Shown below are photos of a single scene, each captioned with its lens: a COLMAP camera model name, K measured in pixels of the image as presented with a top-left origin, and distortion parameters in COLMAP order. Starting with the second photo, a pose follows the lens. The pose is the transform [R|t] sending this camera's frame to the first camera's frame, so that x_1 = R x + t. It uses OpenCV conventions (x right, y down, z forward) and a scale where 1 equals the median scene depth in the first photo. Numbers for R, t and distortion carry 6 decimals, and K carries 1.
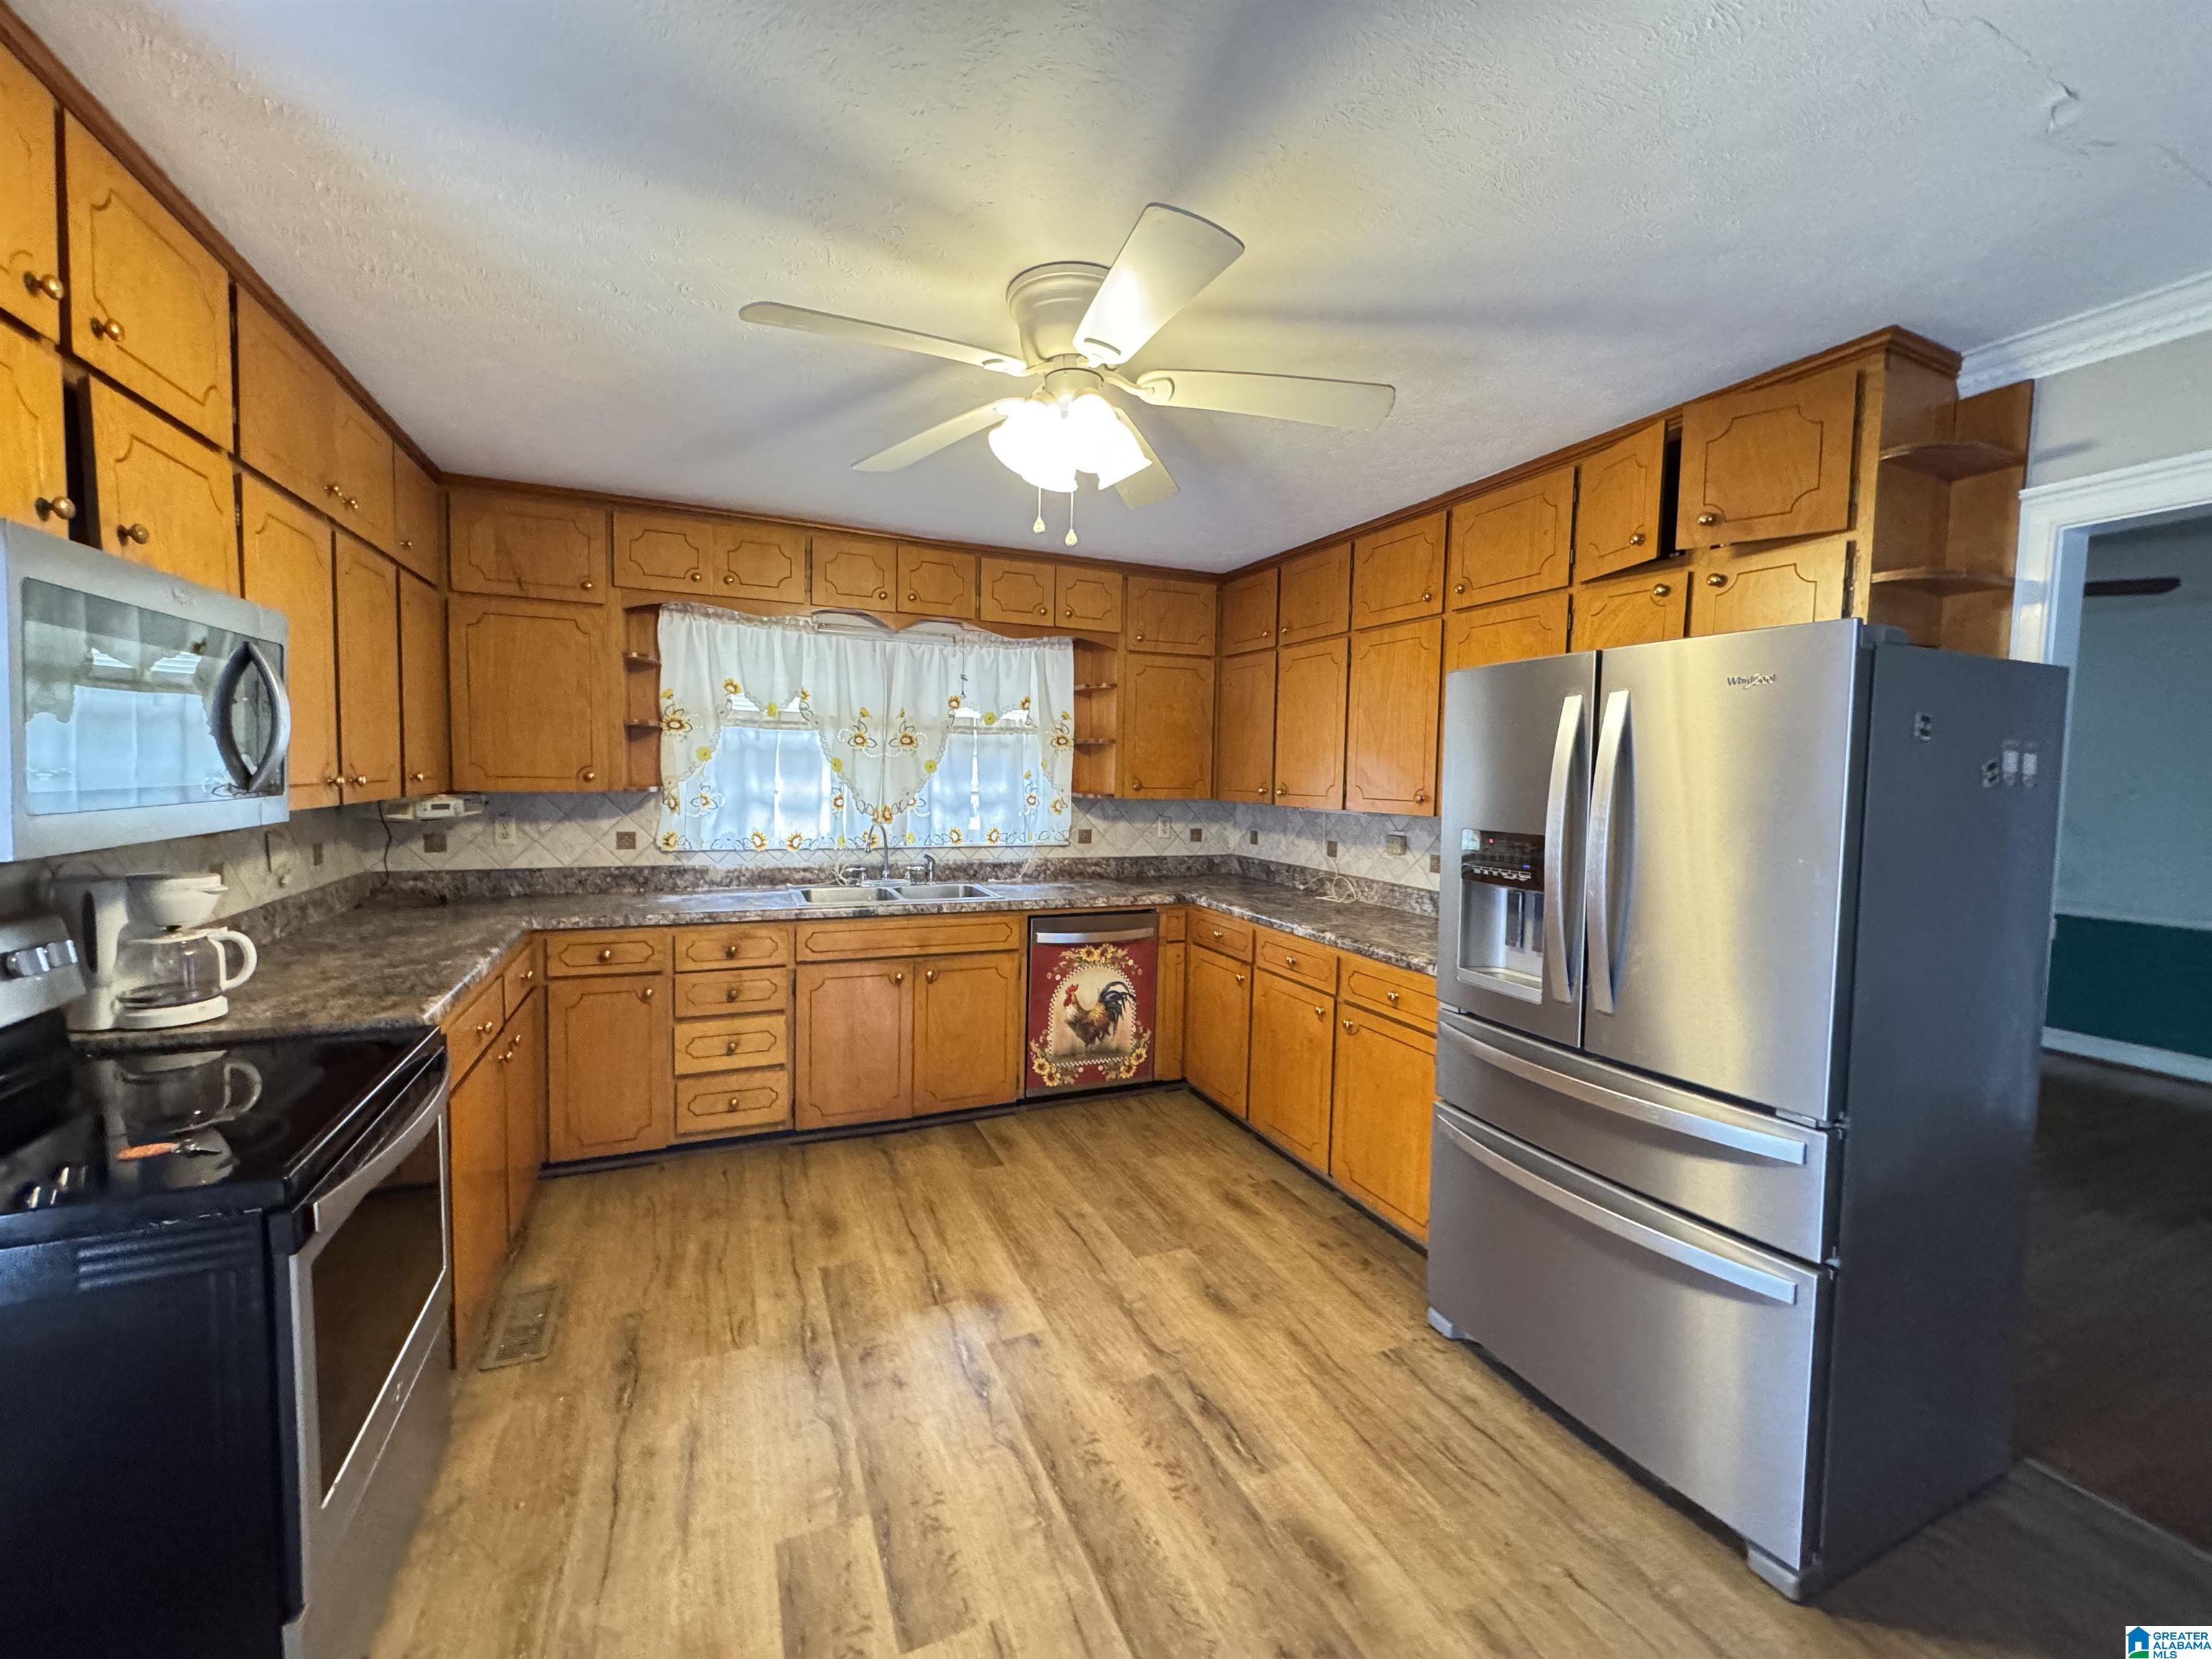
lens RADIAL K [[877.3, 0, 1105.0], [0, 877.3, 821.7], [0, 0, 1]] dist [-0.003162, -0.000024]
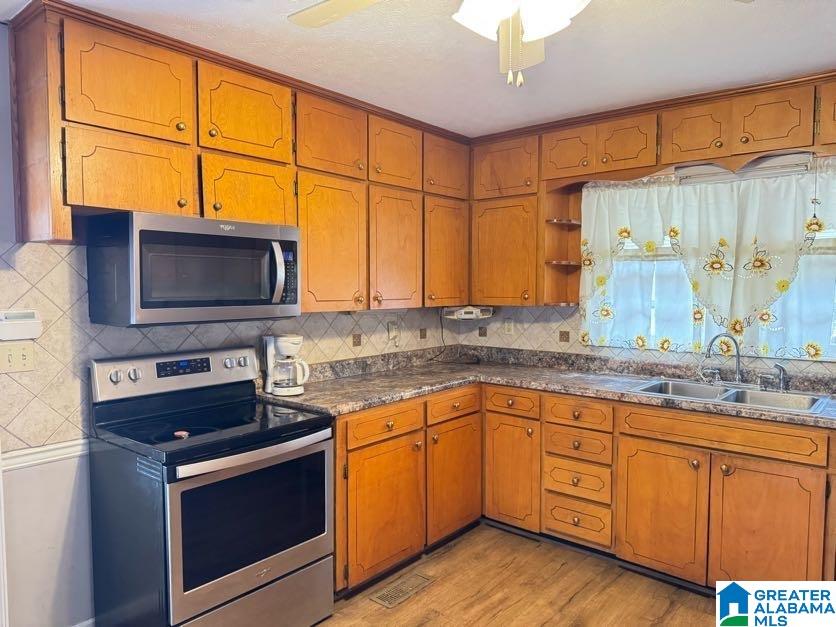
lens RADIAL K [[581.9, 0, 414.9], [0, 581.9, 314.1], [0, 0, 1]] dist [0.074114, -0.091607]
pose [[0.446627, 0.019936, -0.894498, 0.306362], [-0.043384, 0.999058, 0.000604, -0.008916], [0.893668, 0.038537, 0.447071, 0.292517]]
